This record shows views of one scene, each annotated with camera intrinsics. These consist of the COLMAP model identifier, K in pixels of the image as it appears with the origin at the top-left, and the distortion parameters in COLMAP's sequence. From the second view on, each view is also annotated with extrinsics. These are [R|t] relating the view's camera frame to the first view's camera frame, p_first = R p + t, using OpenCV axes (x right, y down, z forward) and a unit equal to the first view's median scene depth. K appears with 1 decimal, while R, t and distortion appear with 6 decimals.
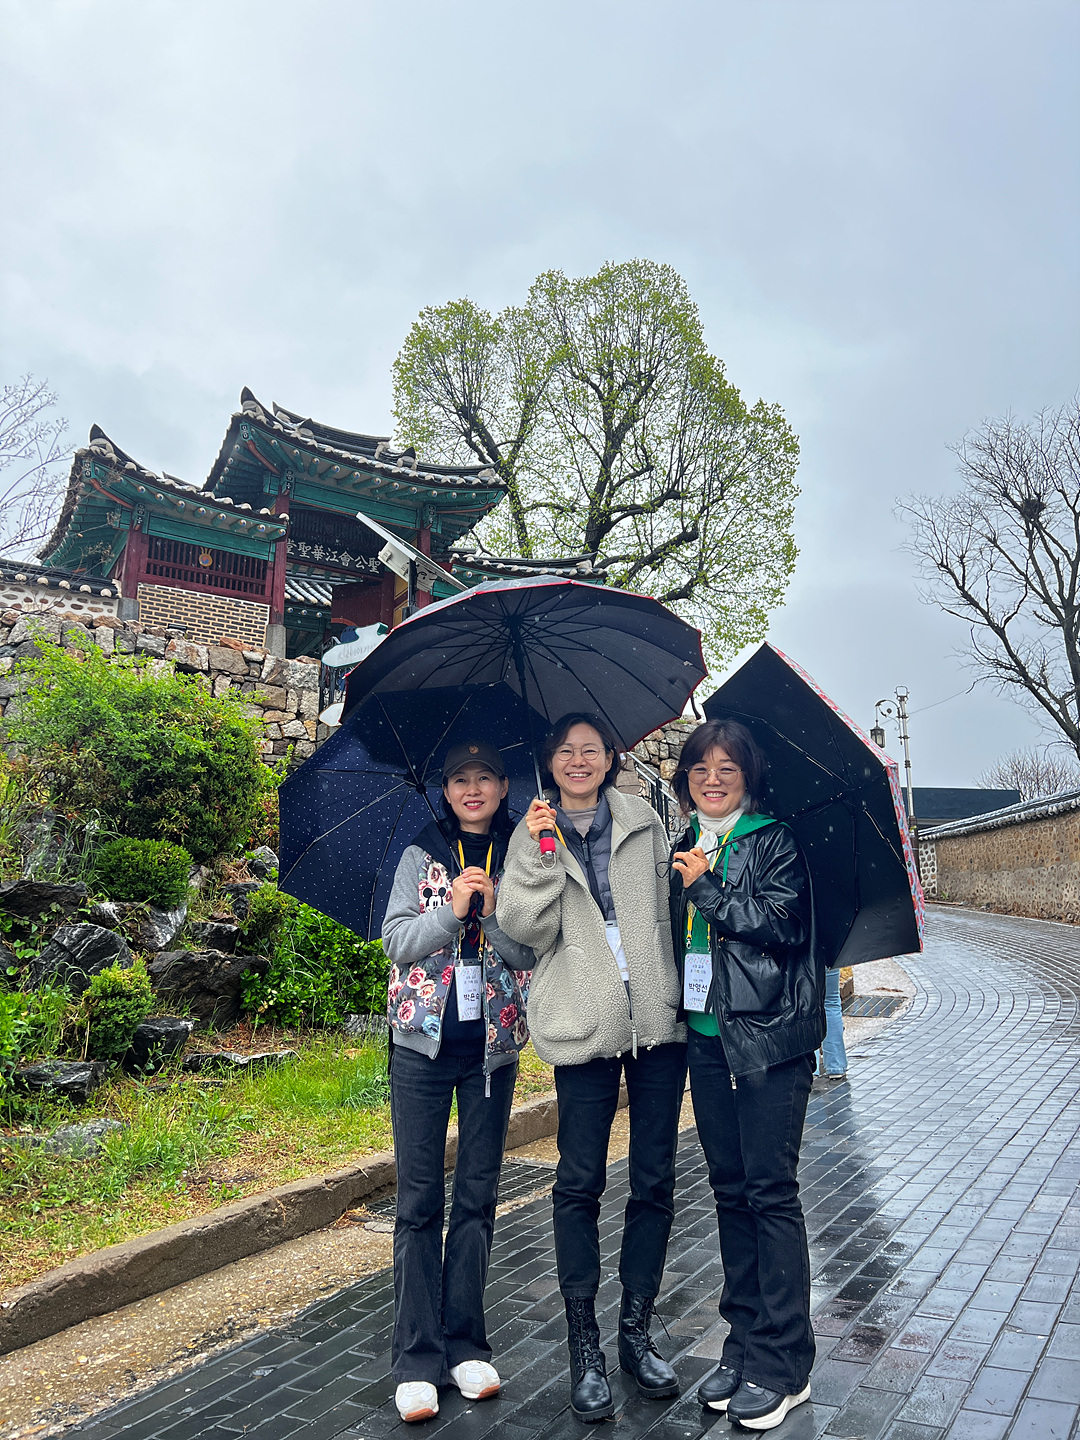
lens RADIAL K [[1070.8, 0, 542.2], [0, 1070.8, 720.7], [0, 0, 1]] dist [0.067307, -0.082036]
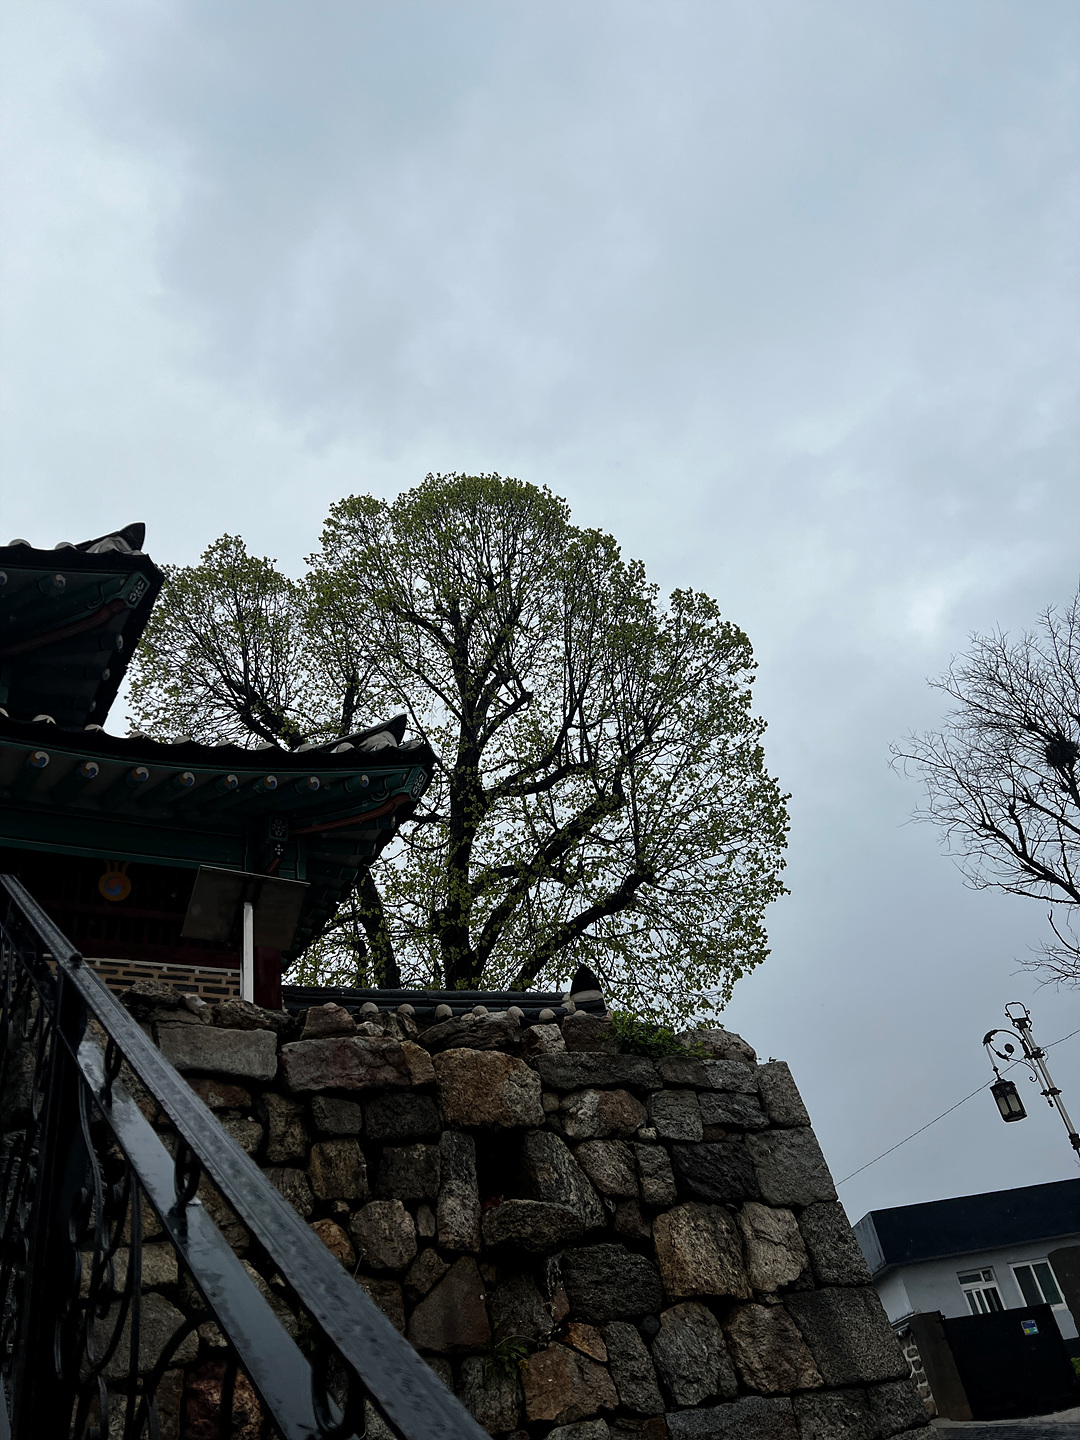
lens RADIAL K [[1070.8, 0, 542.2], [0, 1070.8, 720.7], [0, 0, 1]] dist [0.067307, -0.082036]
pose [[0.986457, -0.131695, 0.097771, 0.043075], [0.159459, 0.909616, -0.383629, 0.013982], [-0.038412, 0.394024, 0.918297, 0.409594]]
